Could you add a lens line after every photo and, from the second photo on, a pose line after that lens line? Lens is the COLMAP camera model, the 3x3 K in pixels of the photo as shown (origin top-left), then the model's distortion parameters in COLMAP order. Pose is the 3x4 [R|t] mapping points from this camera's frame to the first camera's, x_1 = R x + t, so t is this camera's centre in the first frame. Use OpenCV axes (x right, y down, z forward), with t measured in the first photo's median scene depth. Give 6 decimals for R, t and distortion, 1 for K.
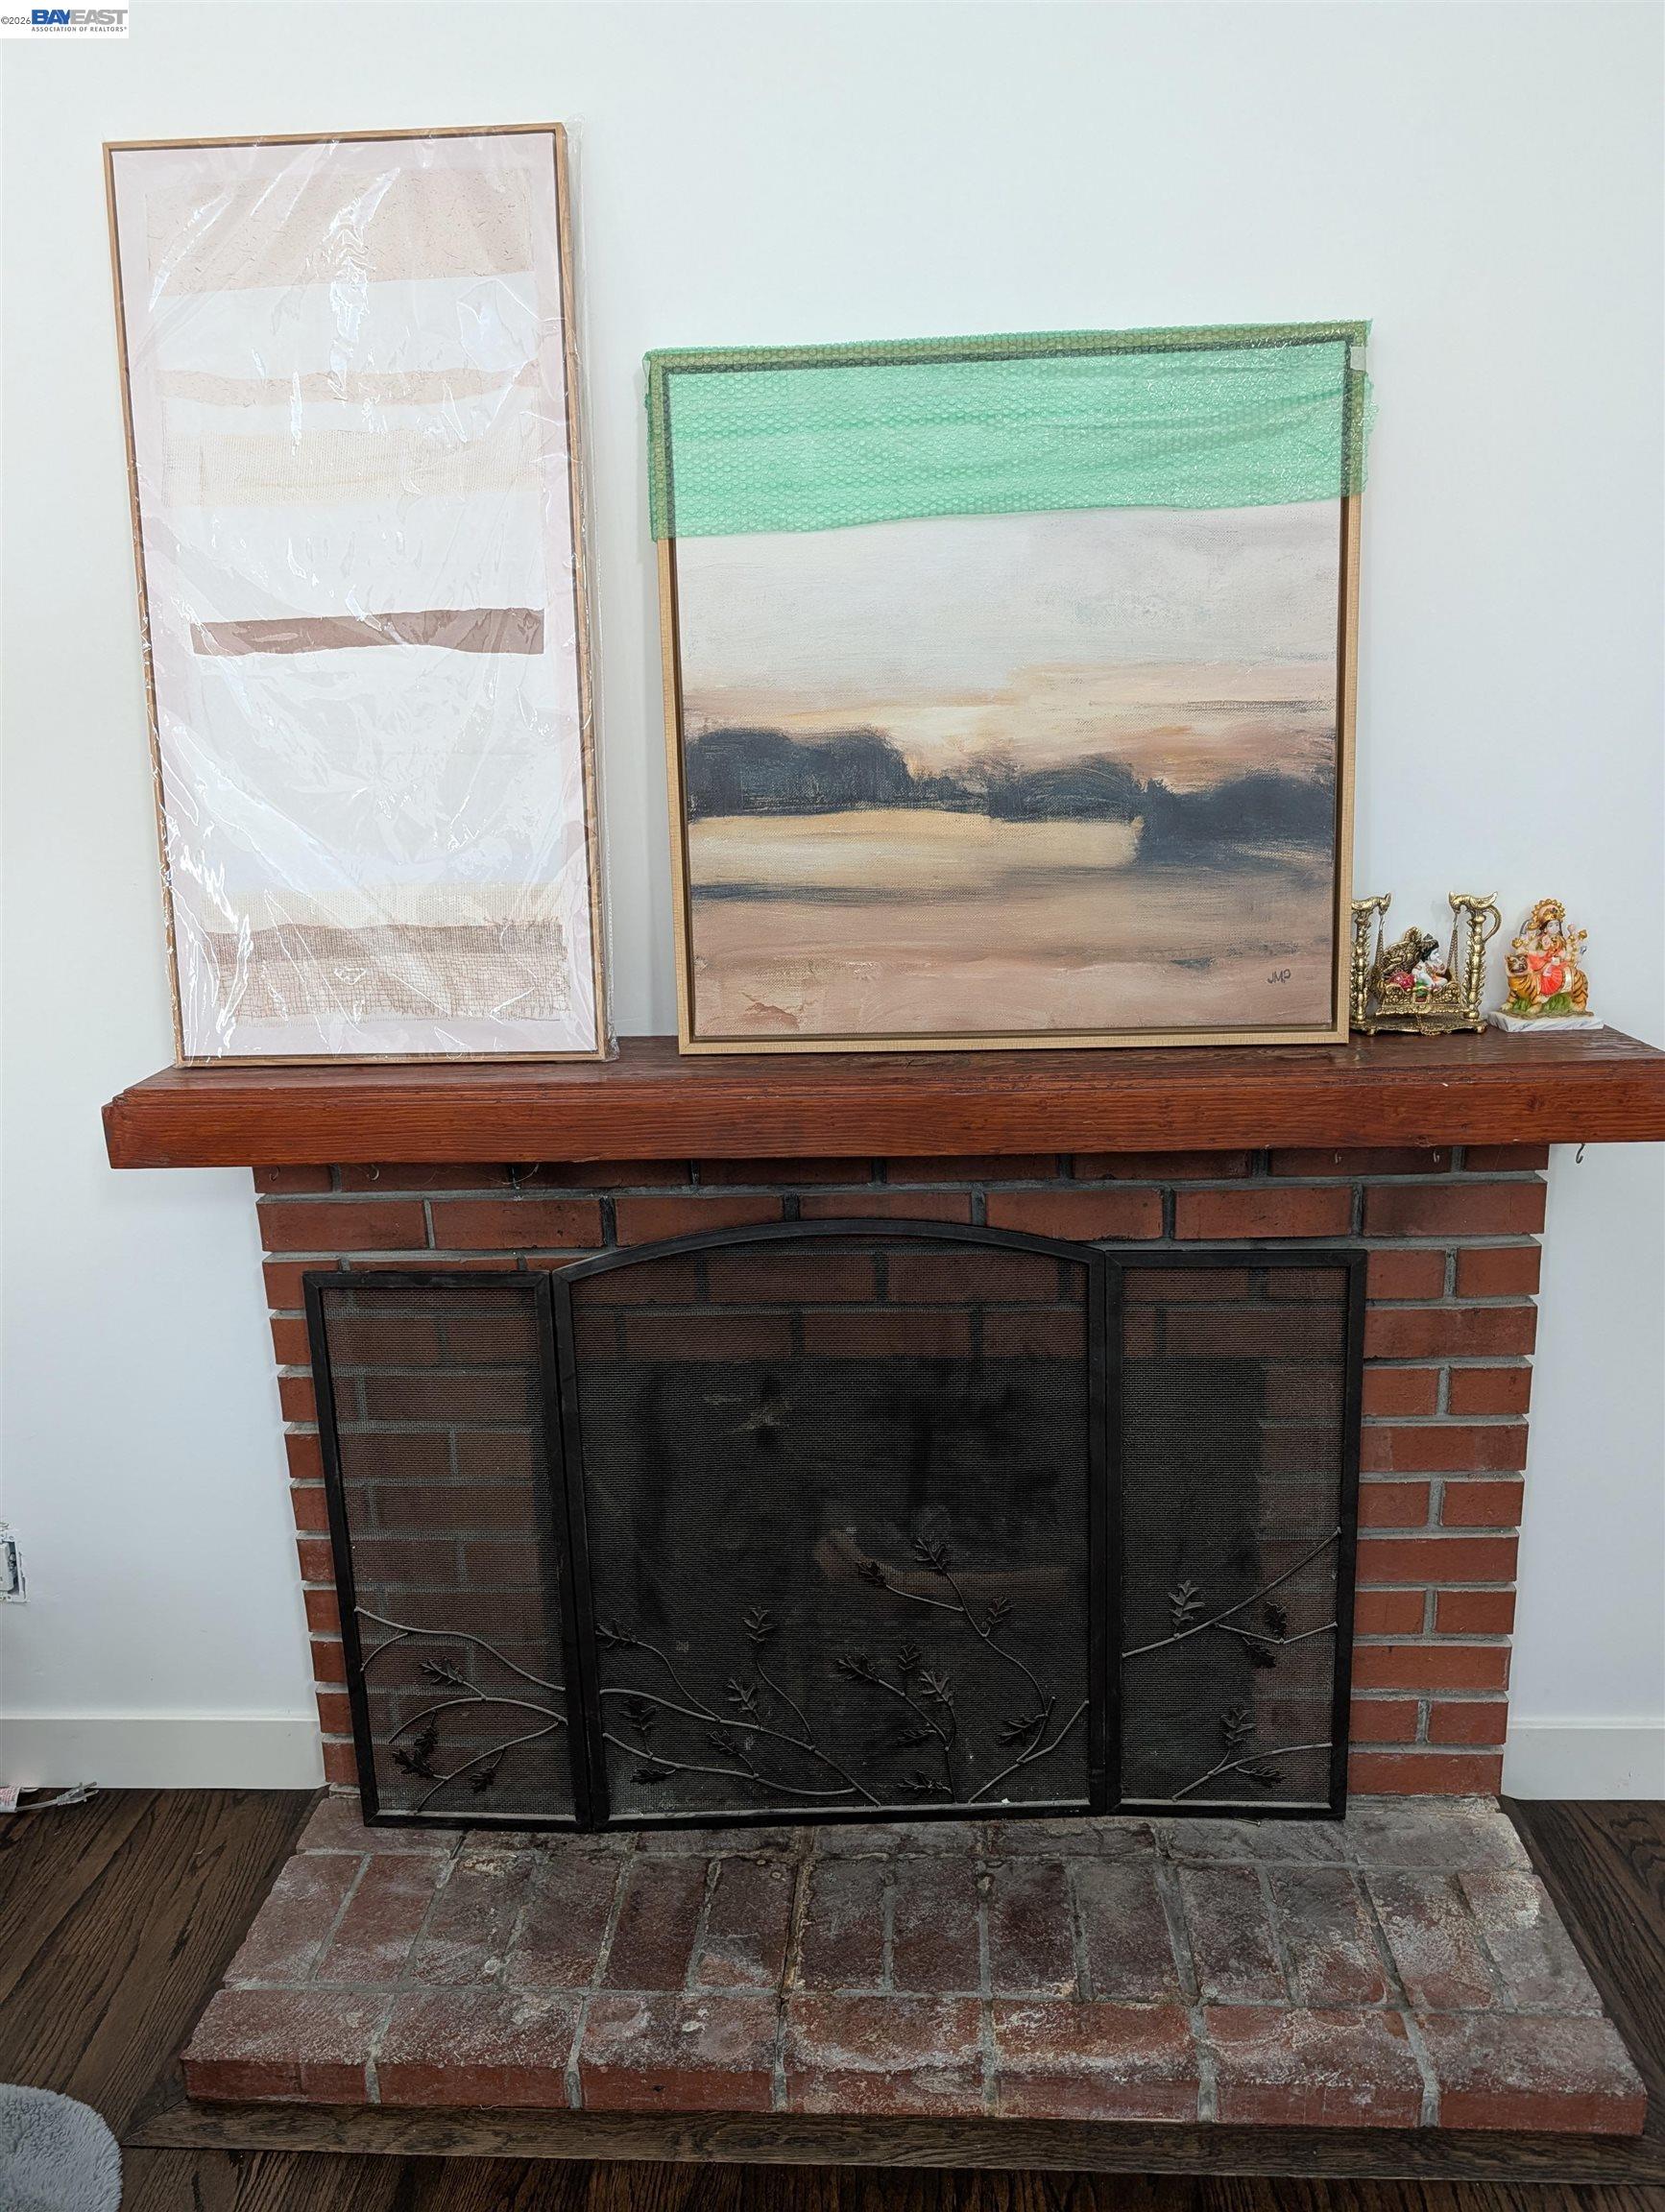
lens RADIAL K [[1617.3, 0, 835.7], [0, 1617.3, 1105.7], [0, 0, 1]] dist [0.027956, -0.013440]
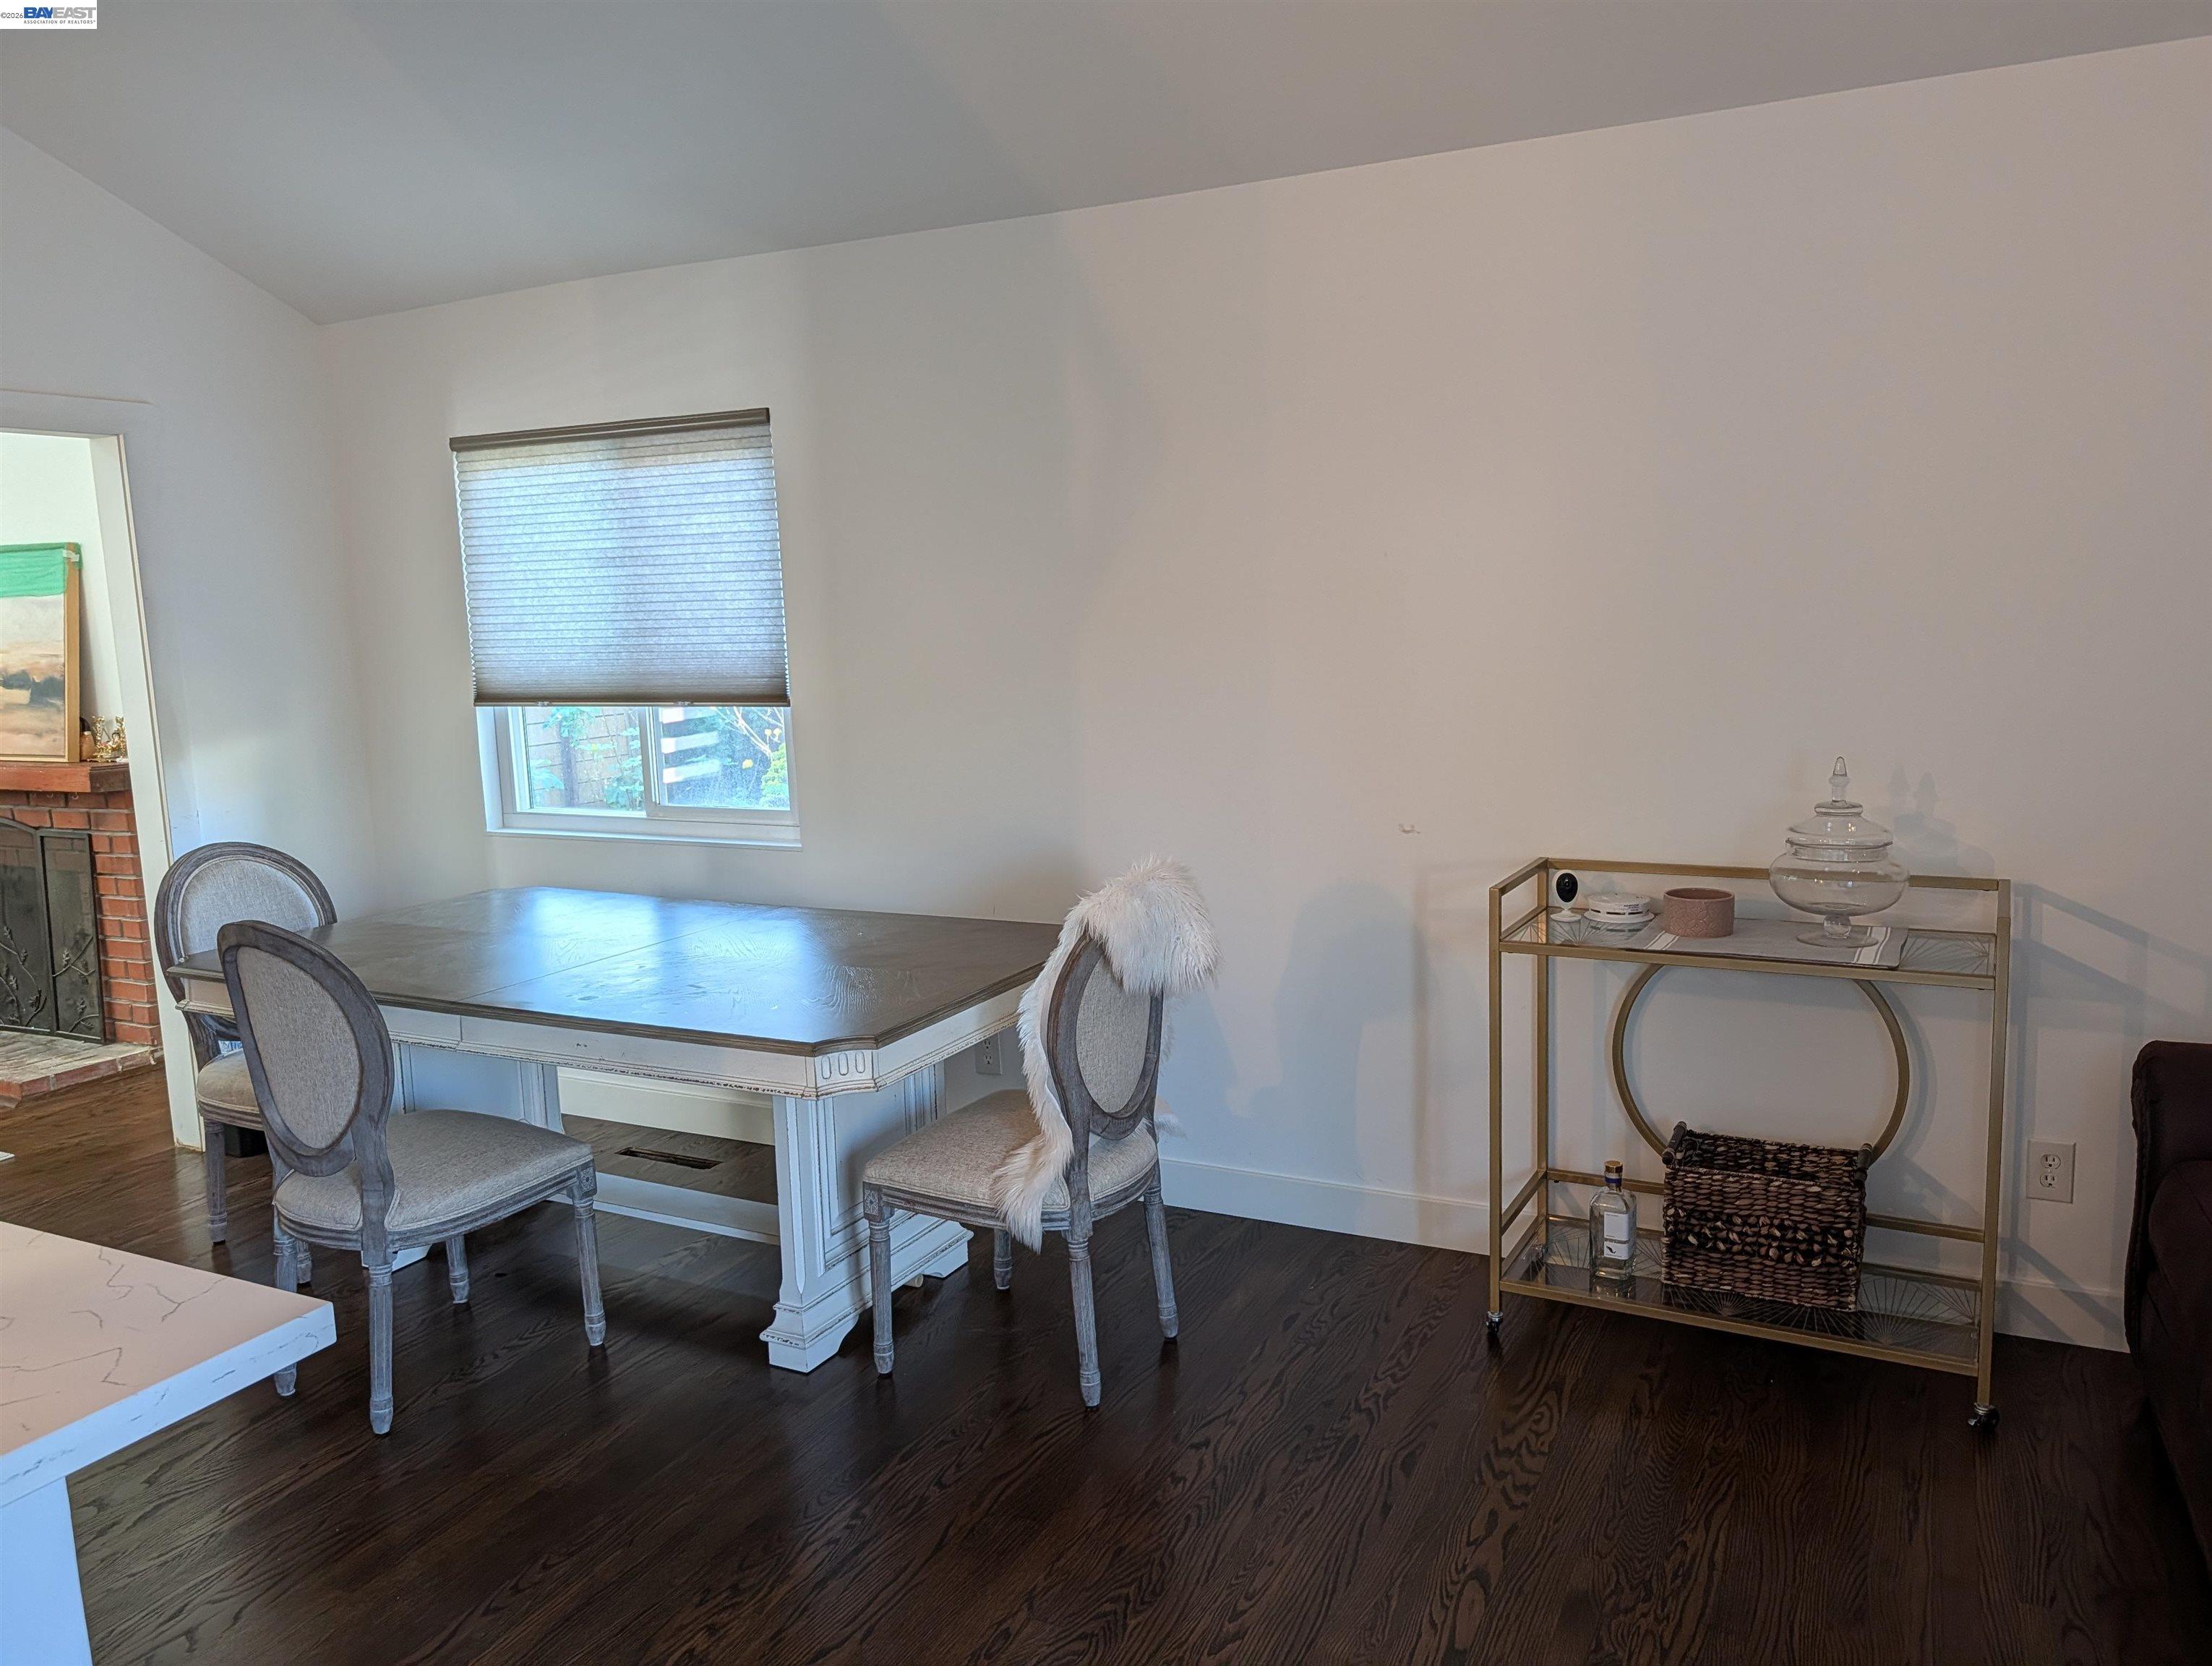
lens RADIAL K [[1590.0, 0, 1108.7], [0, 1590.0, 838.5], [0, 0, 1]] dist [0.013503, -0.008972]
pose [[0.918835, 0.062951, -0.389588, 3.375146], [-0.103079, 0.991208, -0.082949, 0.155470], [0.380941, 0.116375, 0.917246, -1.039890]]
